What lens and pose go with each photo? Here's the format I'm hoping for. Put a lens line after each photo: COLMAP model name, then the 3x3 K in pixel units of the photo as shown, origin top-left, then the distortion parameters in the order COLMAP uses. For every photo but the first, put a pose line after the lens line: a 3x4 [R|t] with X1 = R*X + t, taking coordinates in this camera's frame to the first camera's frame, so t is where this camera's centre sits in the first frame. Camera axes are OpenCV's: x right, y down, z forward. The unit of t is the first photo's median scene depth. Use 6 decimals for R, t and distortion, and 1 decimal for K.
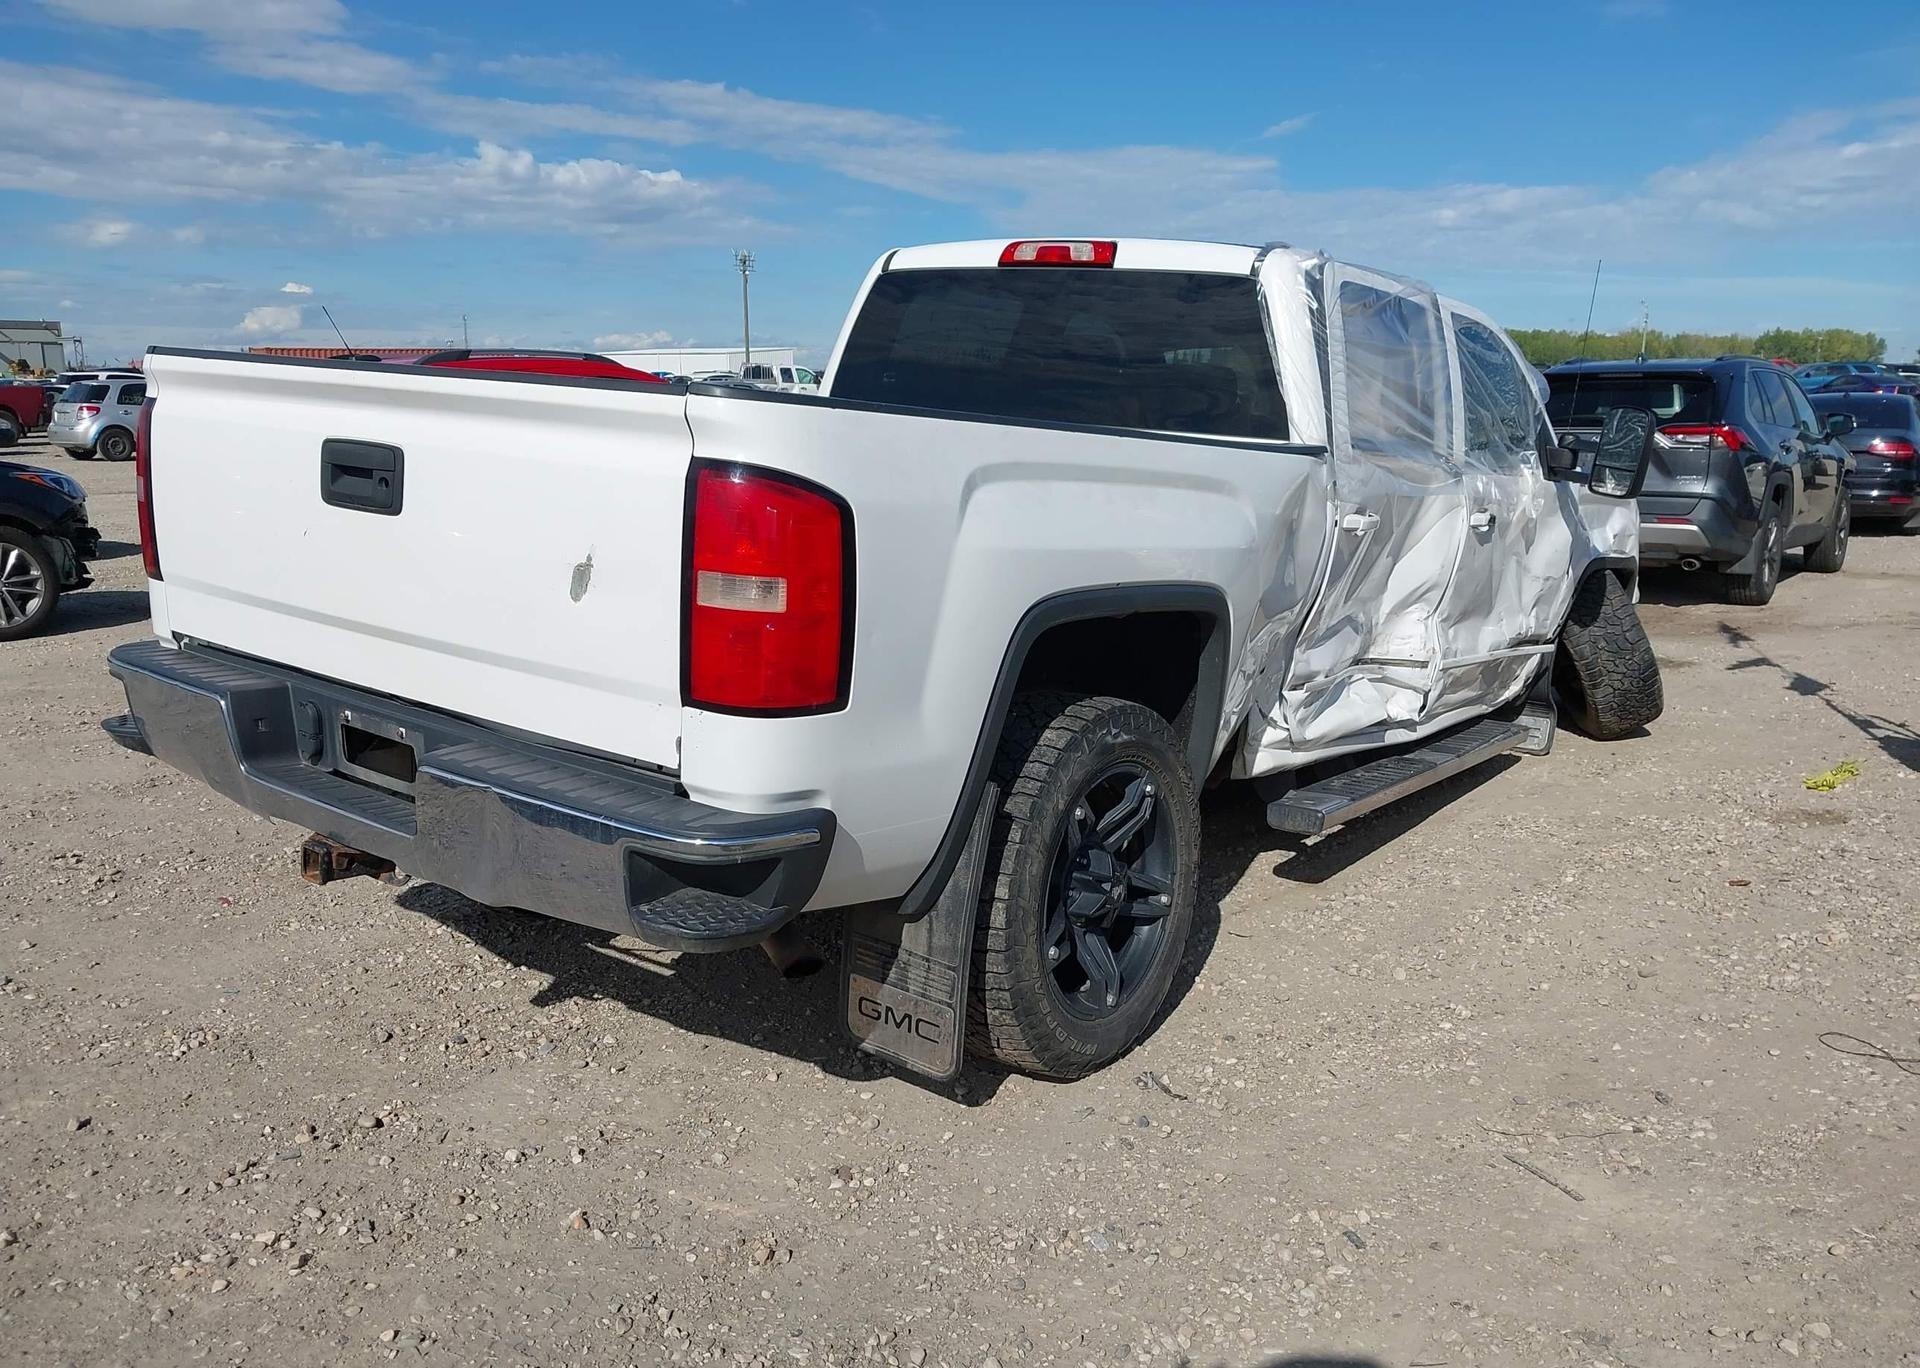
lens RADIAL K [[1541.8, 0, 961.3], [0, 1541.8, 694.6], [0, 0, 1]] dist [0.009071, -0.012244]
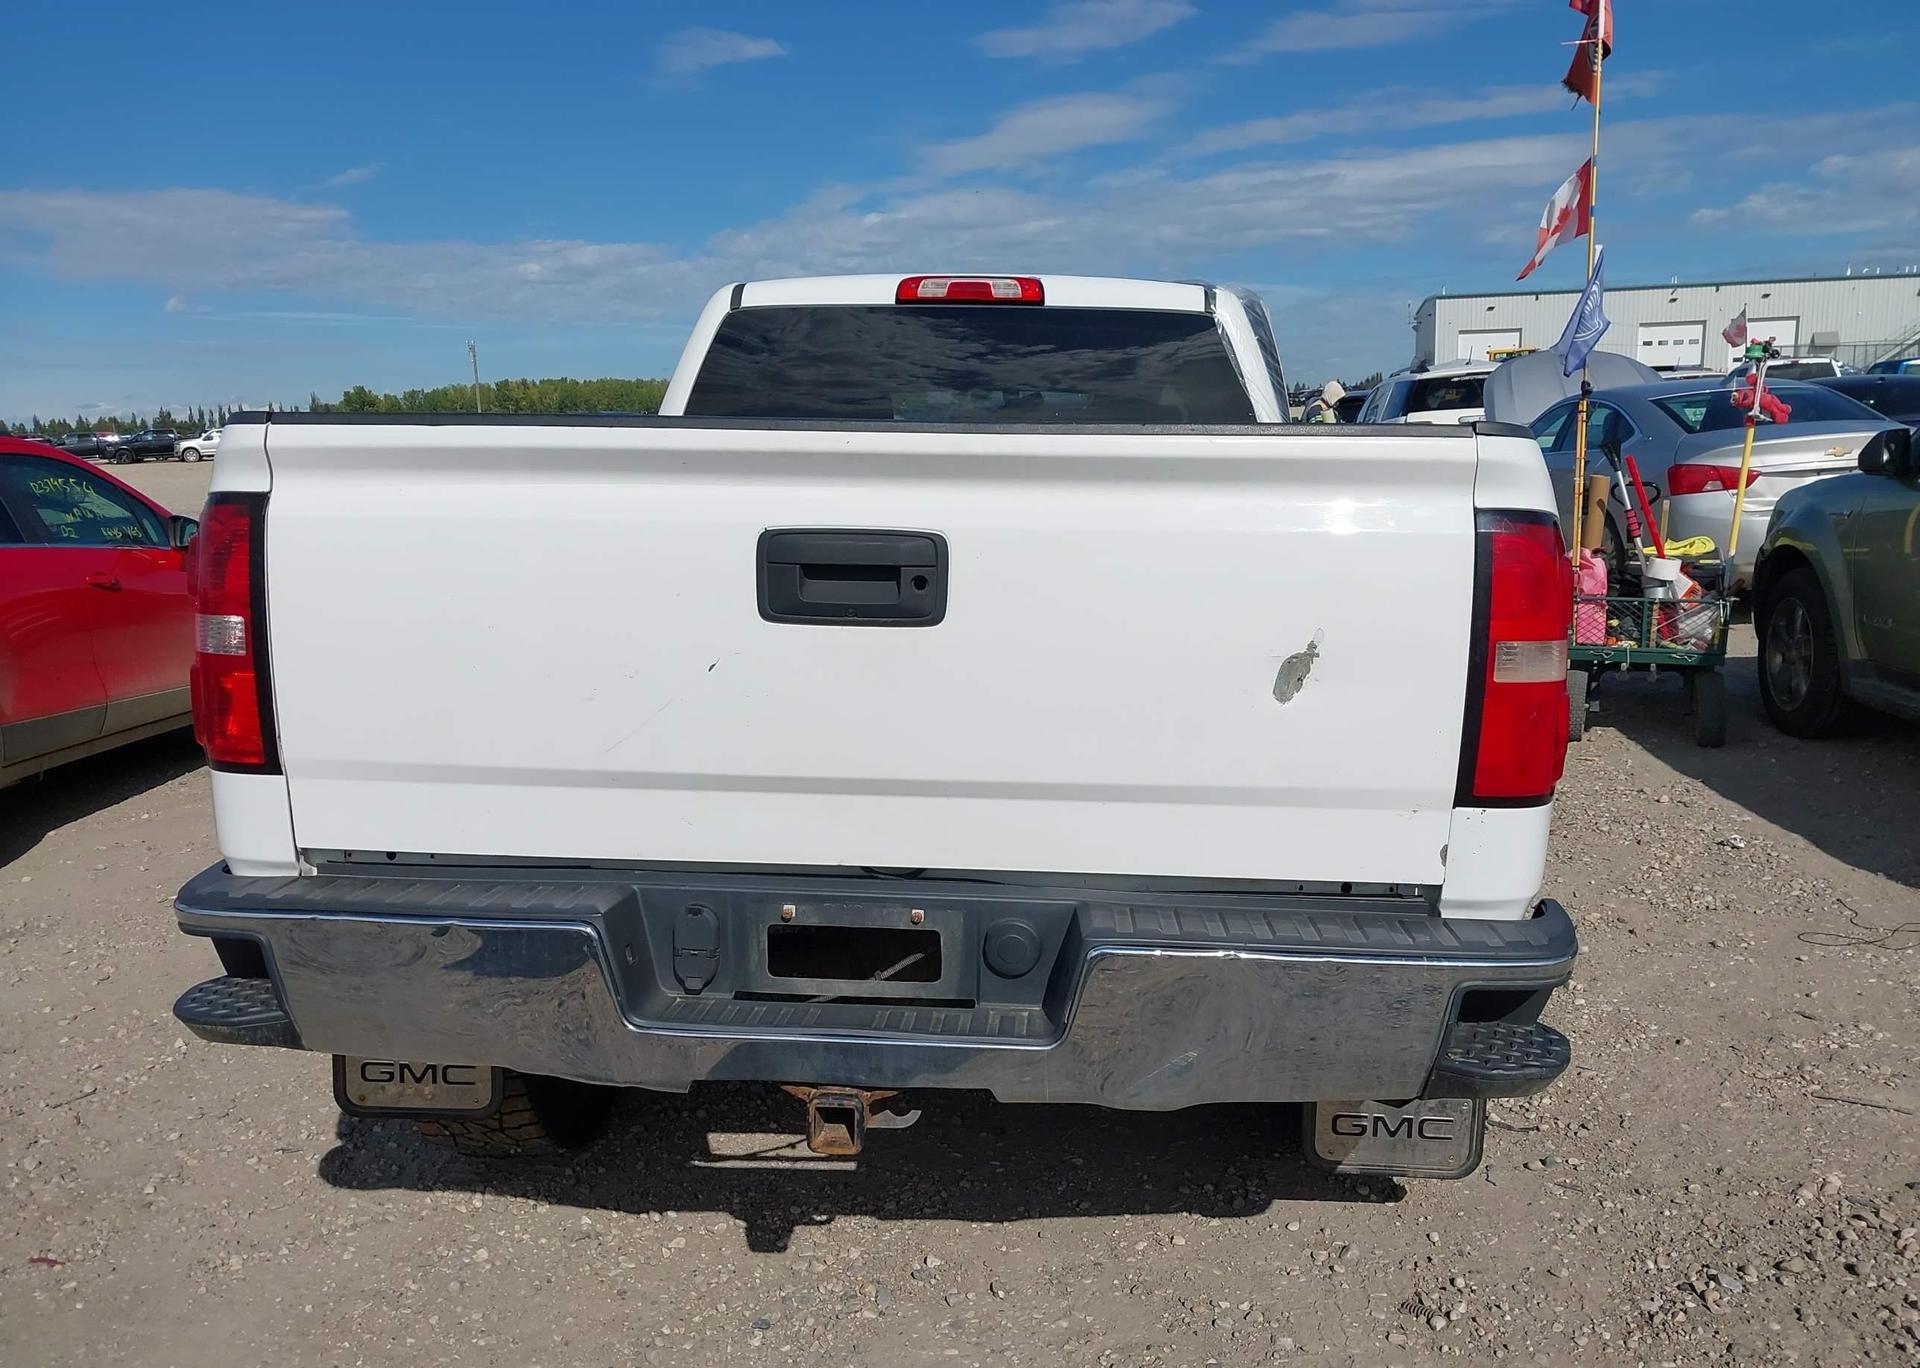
lens RADIAL K [[1541.8, 0, 952.7], [0, 1541.8, 680.7], [0, 0, 1]] dist [0.009071, -0.012244]
pose [[0.849735, -0.119616, 0.513462, -0.459288], [0.140244, 0.990116, -0.001435, -0.053907], [-0.508215, 0.073229, 0.858111, 0.228537]]
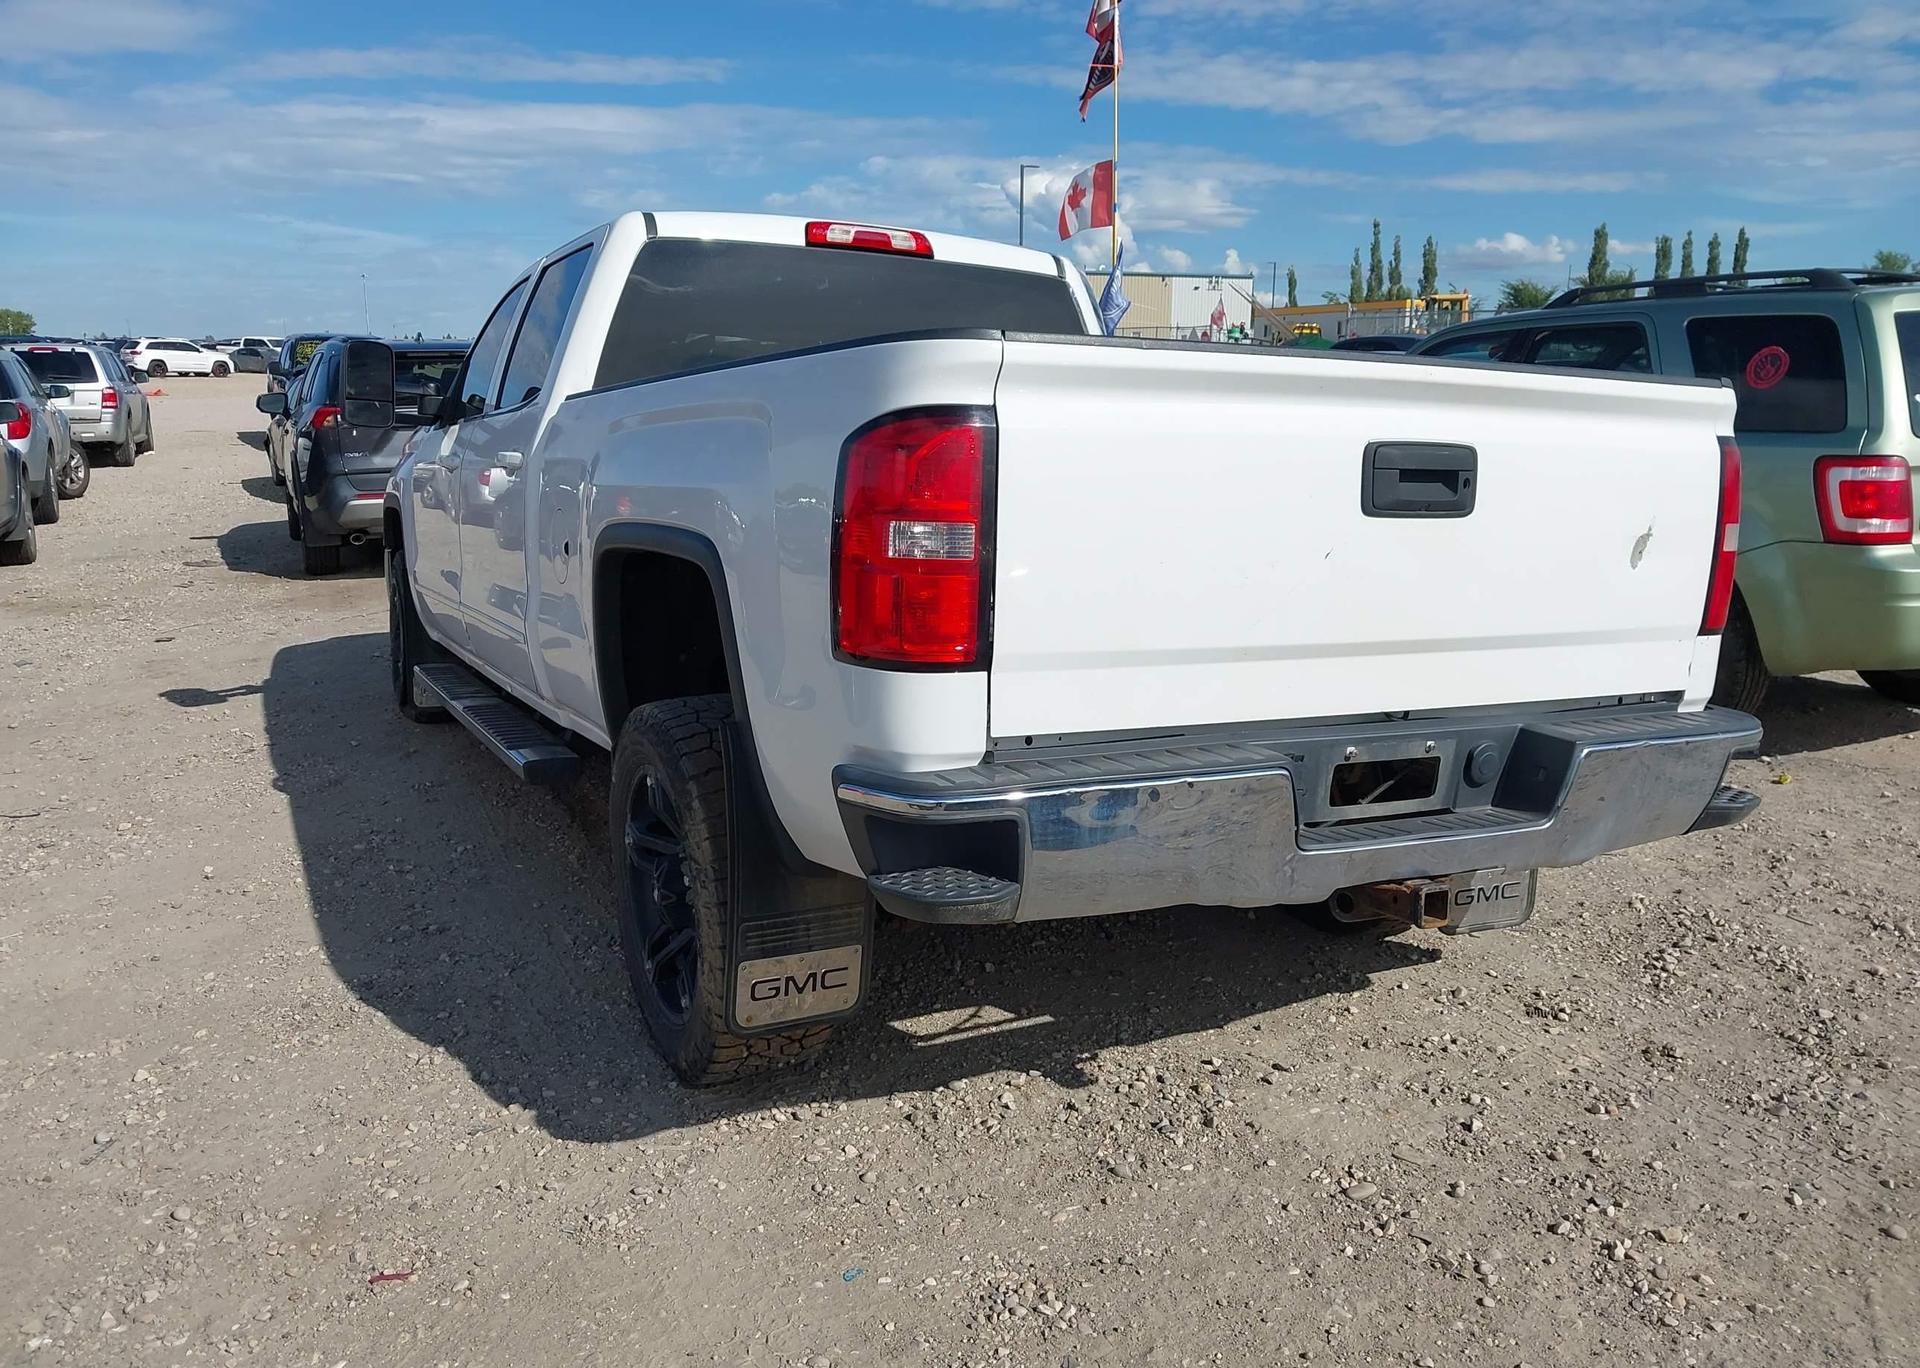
lens RADIAL K [[1541.8, 0, 956.6], [0, 1541.8, 689.0], [0, 0, 1]] dist [0.009071, -0.012244]
pose [[0.444505, -0.185261, 0.876410, -0.852471], [0.173278, 0.977684, 0.118784, -0.112071], [-0.878857, 0.099063, 0.466687, 0.522937]]
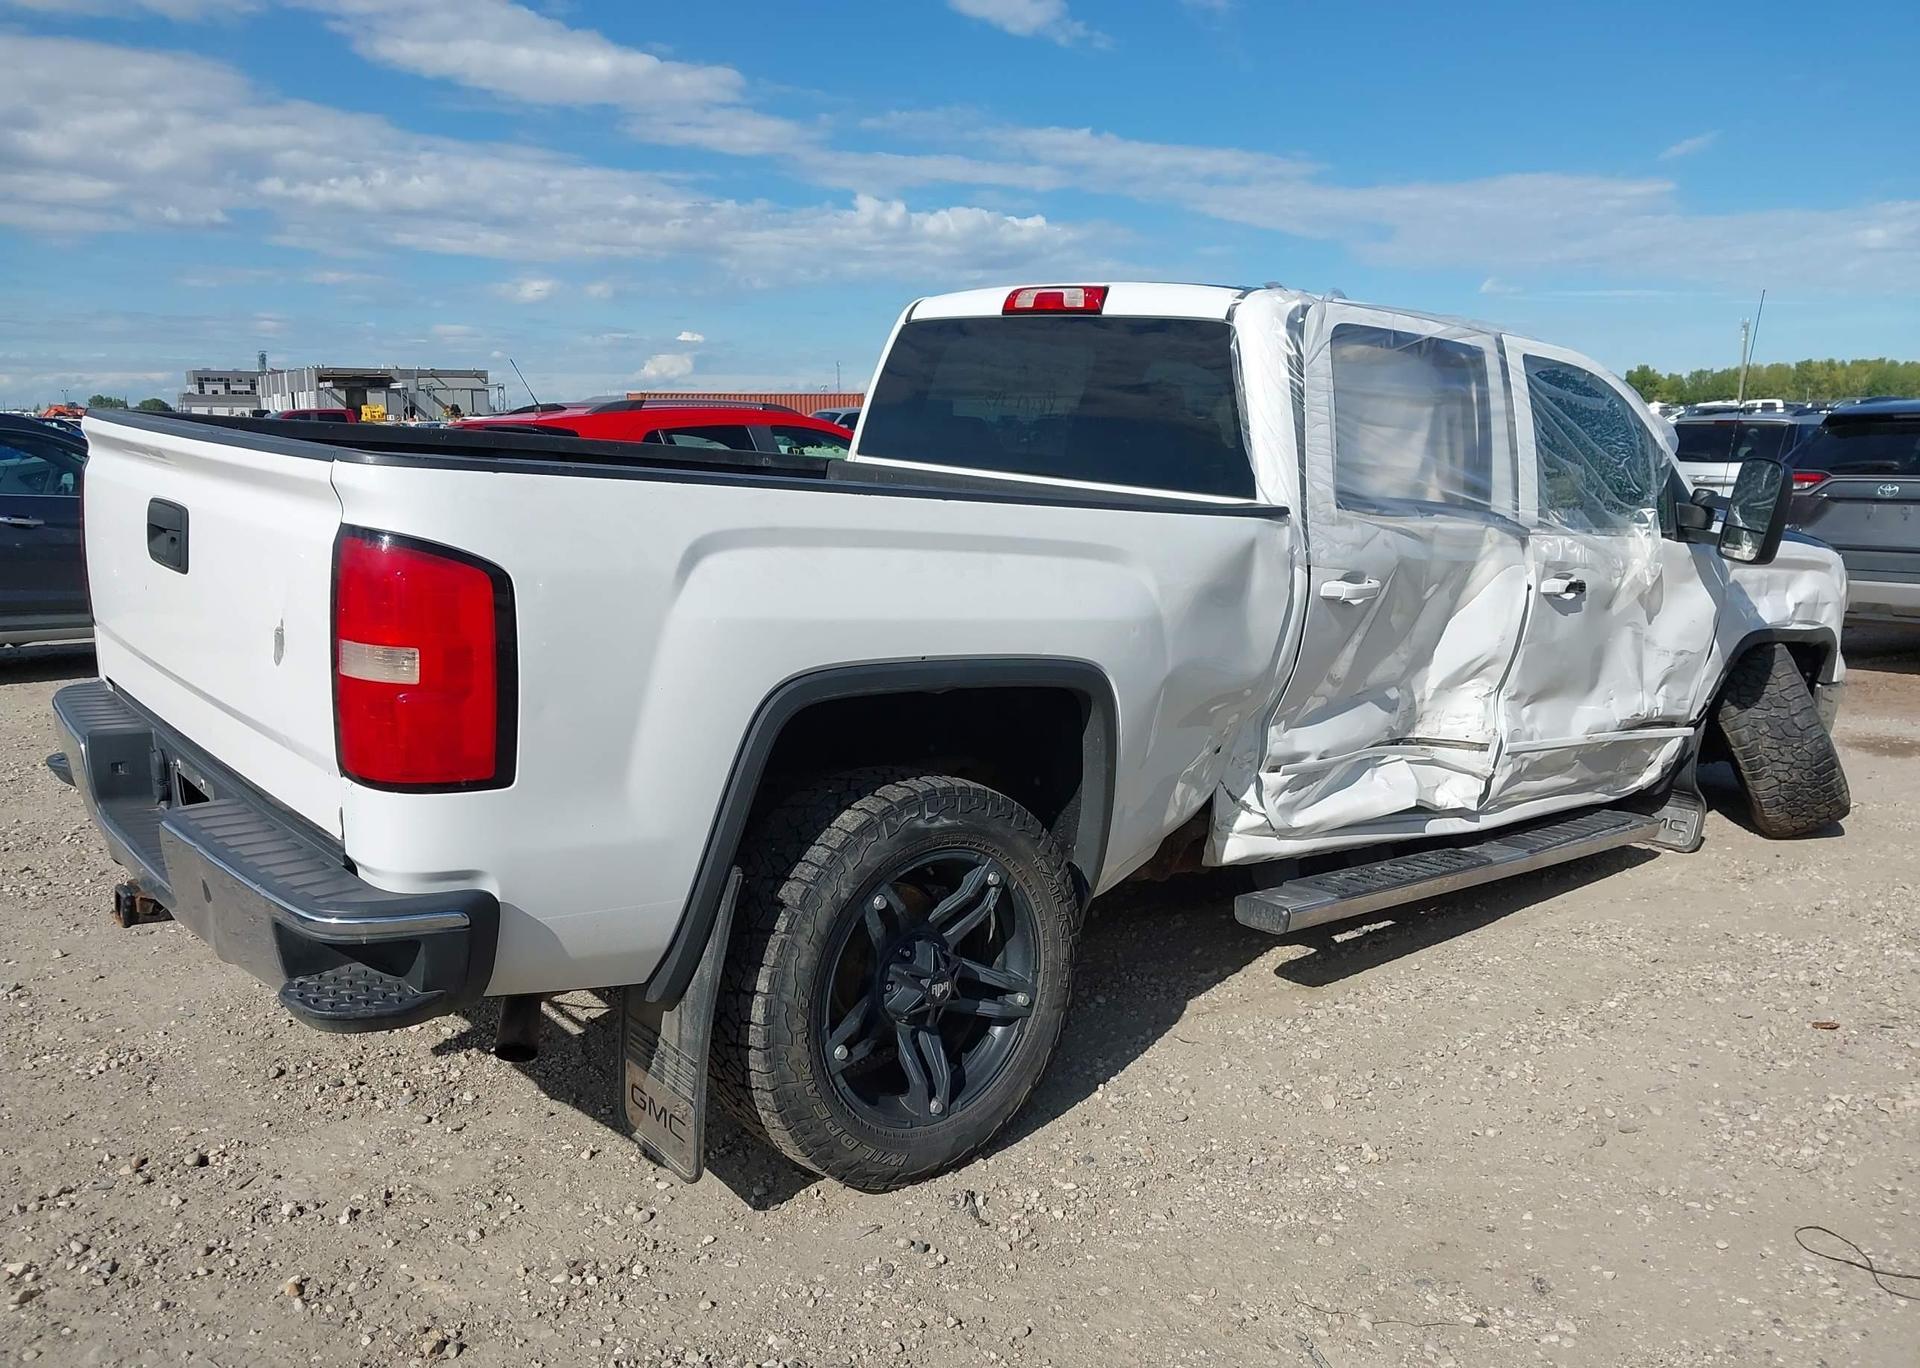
lens RADIAL K [[1541.8, 0, 962.6], [0, 1541.8, 691.2], [0, 0, 1]] dist [0.009071, -0.012244]
pose [[0.974188, 0.034429, -0.223099, 0.230907], [-0.040310, 0.998948, -0.021859, -0.022786], [0.222112, 0.030288, 0.974551, 0.071169]]
